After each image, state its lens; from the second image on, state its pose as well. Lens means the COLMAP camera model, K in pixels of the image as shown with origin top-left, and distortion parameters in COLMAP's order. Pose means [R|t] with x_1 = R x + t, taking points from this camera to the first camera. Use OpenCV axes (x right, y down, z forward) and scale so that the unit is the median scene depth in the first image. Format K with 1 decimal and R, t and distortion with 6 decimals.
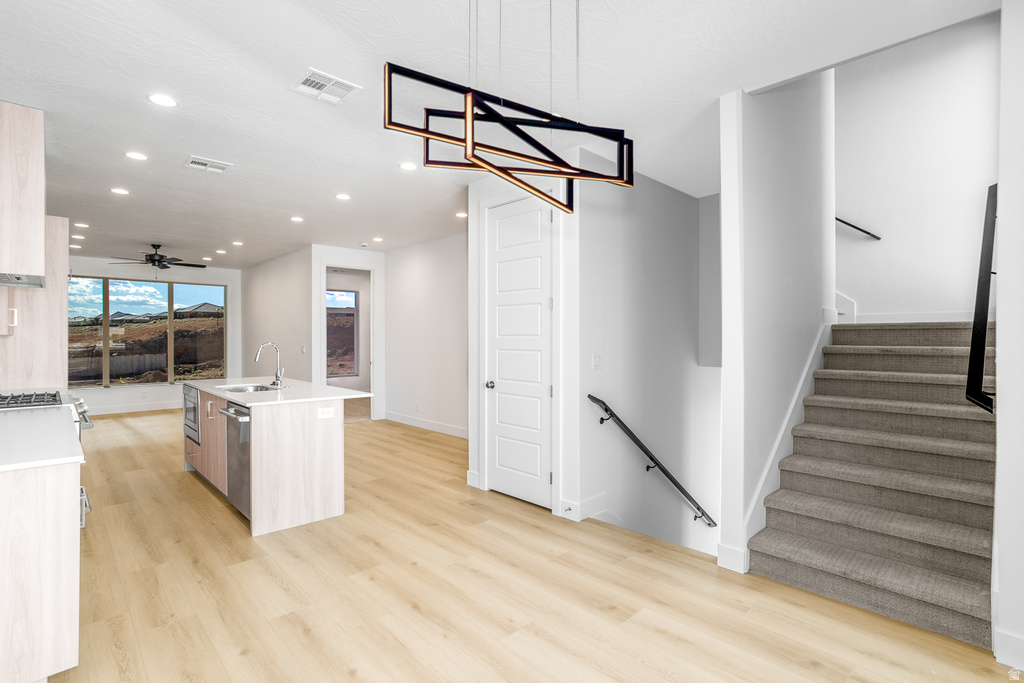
lens RADIAL K [[518.9, 0, 506.5], [0, 518.9, 339.4], [0, 0, 1]] dist [-0.002124, -0.000347]
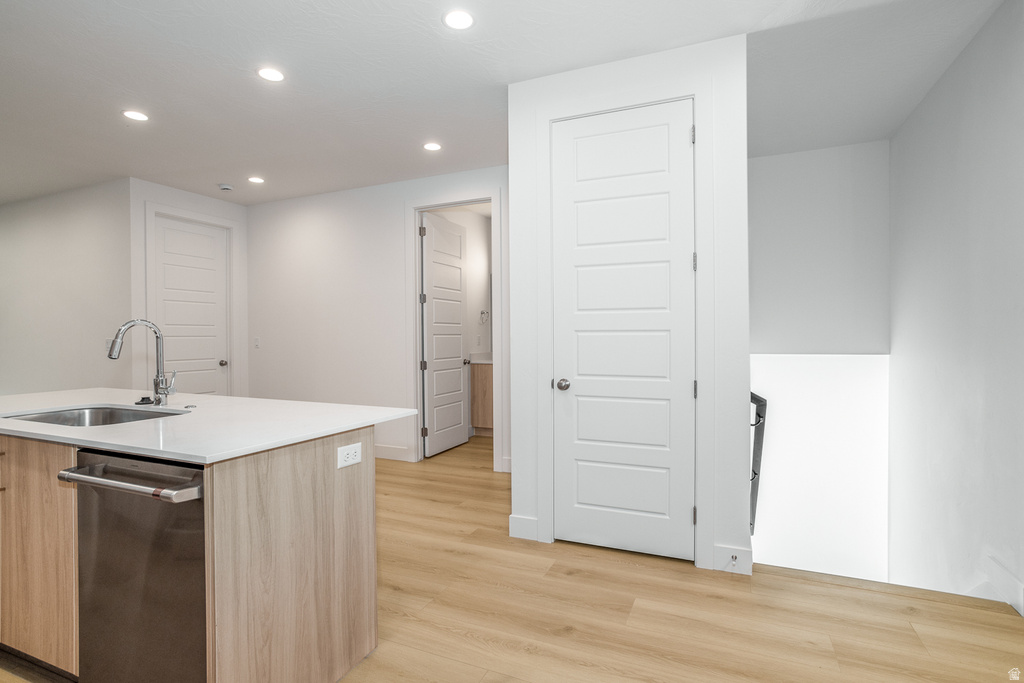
lens RADIAL K [[498.4, 0, 514.2], [0, 498.4, 342.7], [0, 0, 1]] dist [-0.012378, 0.005103]
pose [[0.907864, -0.009511, 0.419158, -0.379374], [0.007487, 0.999951, 0.006474, 0.031020], [-0.419199, -0.002739, 0.907890, 0.474892]]
